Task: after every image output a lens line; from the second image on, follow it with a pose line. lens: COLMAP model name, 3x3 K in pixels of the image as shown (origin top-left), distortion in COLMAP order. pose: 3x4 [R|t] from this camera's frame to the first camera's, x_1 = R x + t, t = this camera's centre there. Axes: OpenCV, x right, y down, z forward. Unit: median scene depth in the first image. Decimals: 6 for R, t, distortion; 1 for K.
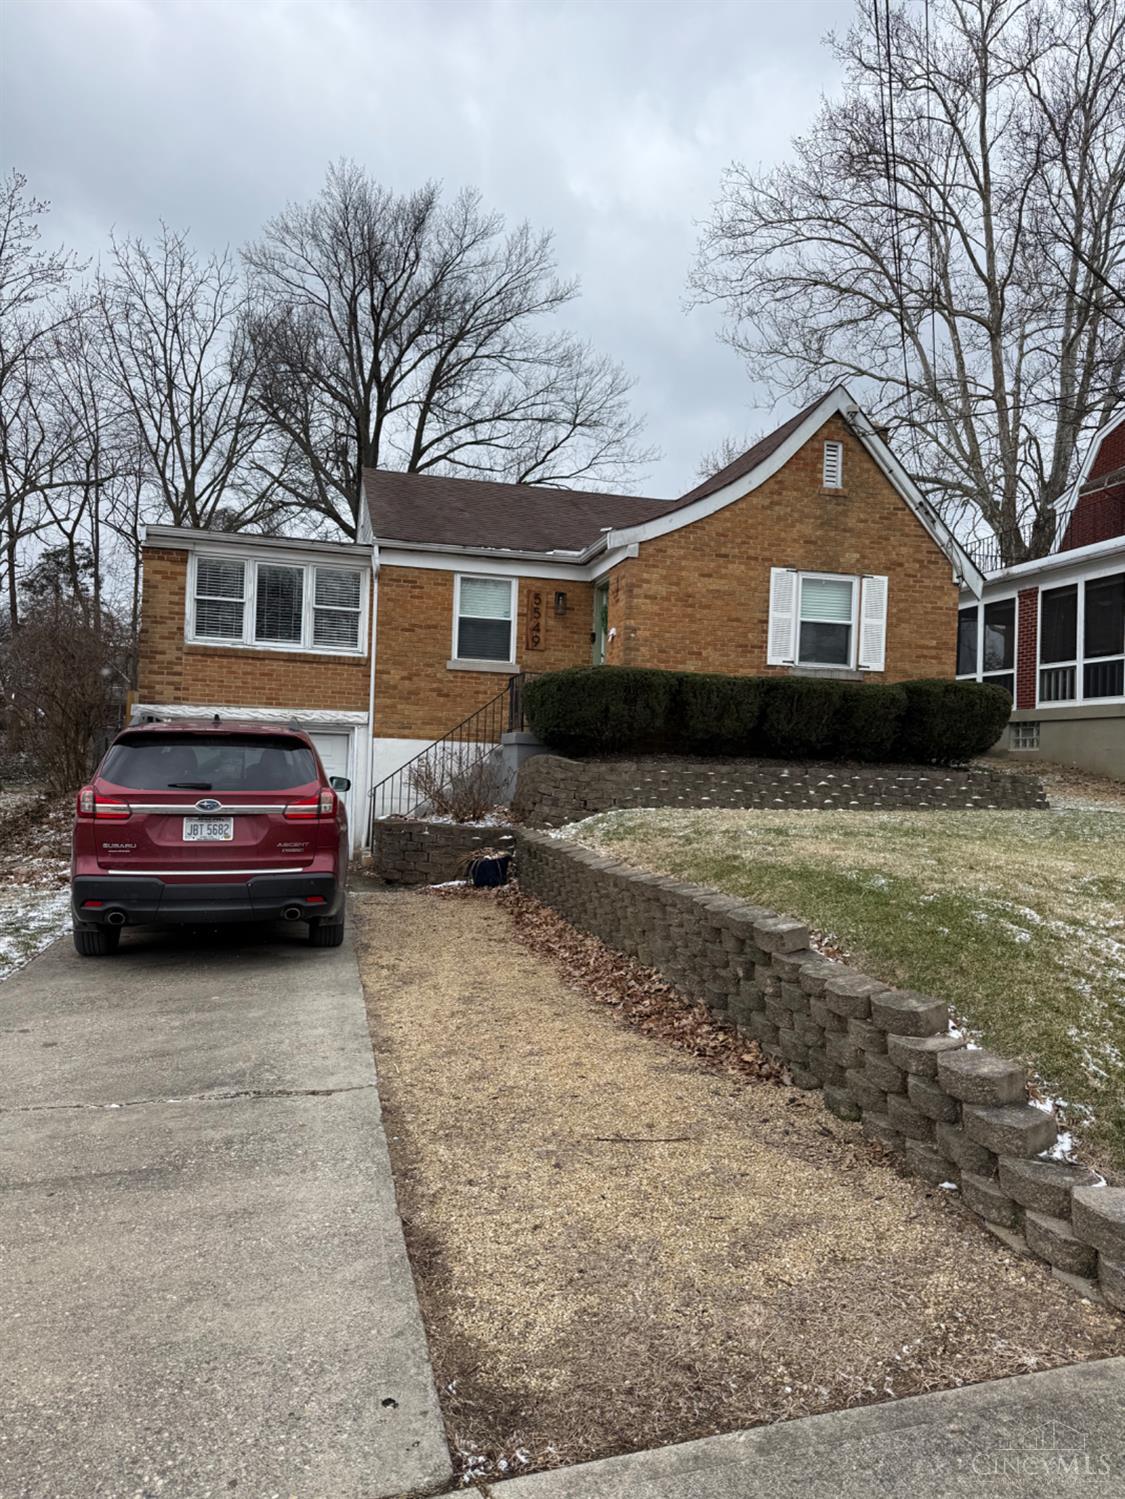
lens RADIAL K [[1051.8, 0, 562.4], [0, 1051.8, 747.4], [0, 0, 1]] dist [0.034530, -0.009155]
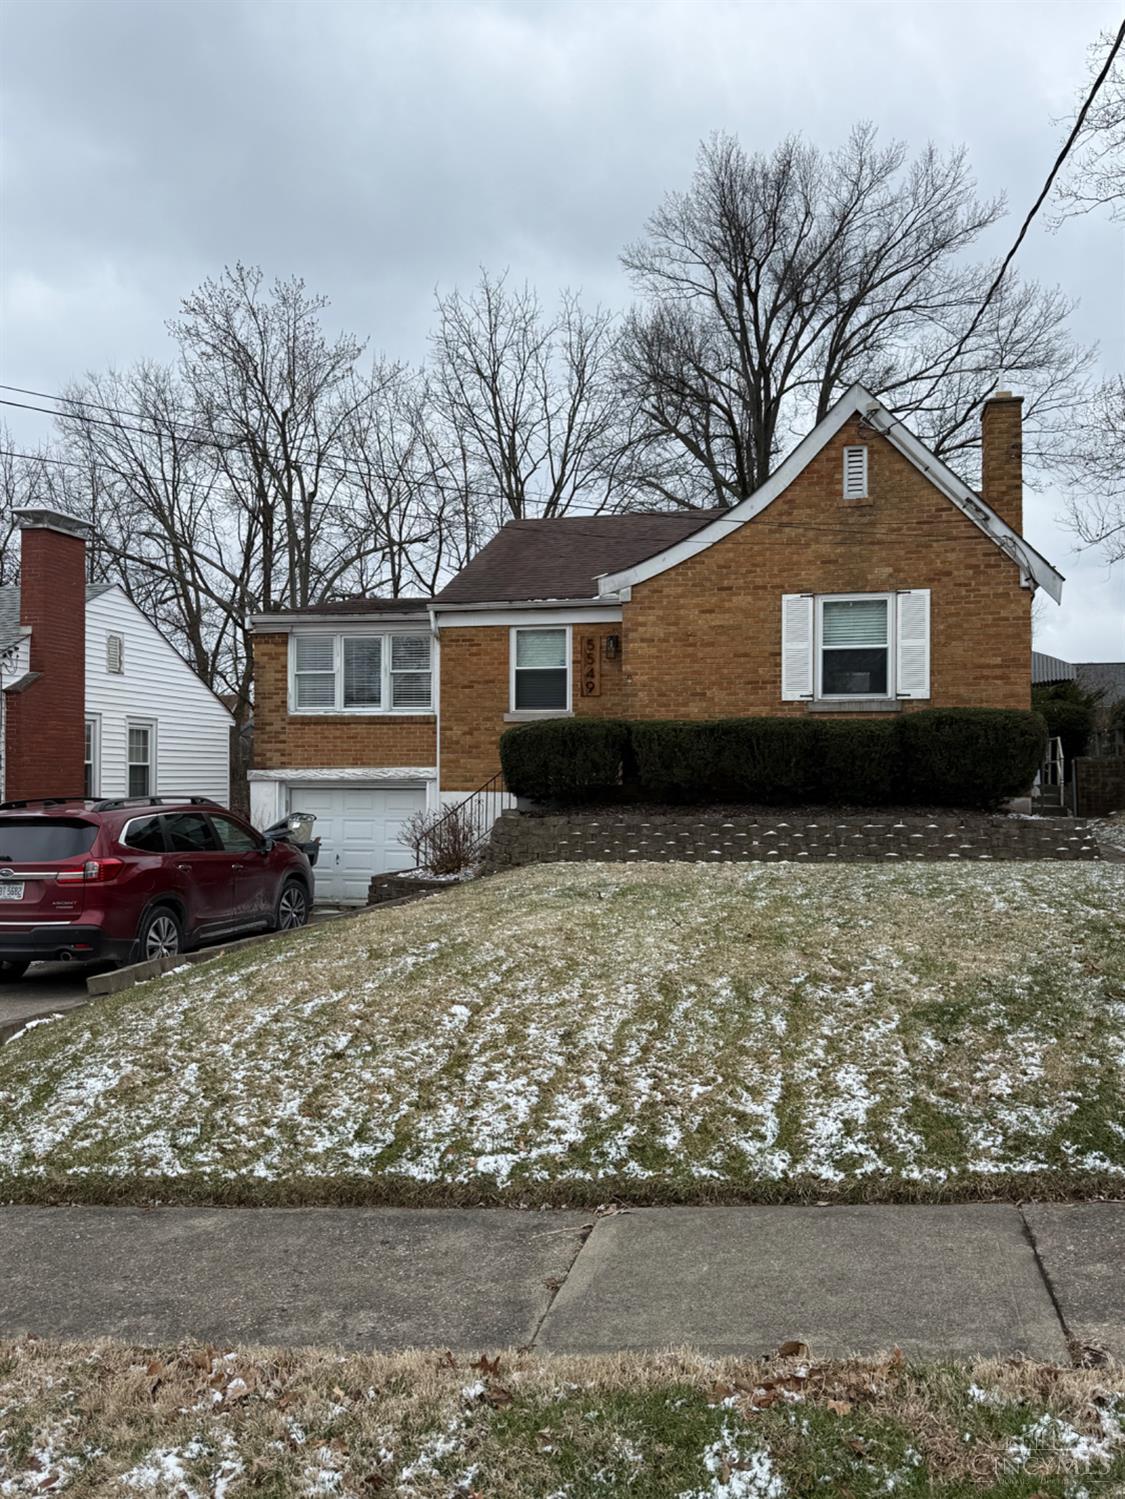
lens RADIAL K [[1233.4, 0, 565.4], [0, 1233.4, 757.9], [0, 0, 1]] dist [0.001488, 0.000784]
pose [[0.886916, -0.041589, -0.460054, 0.506151], [0.040041, 0.999112, -0.013127, -0.021636], [0.460191, -0.006778, 0.887794, -0.041557]]
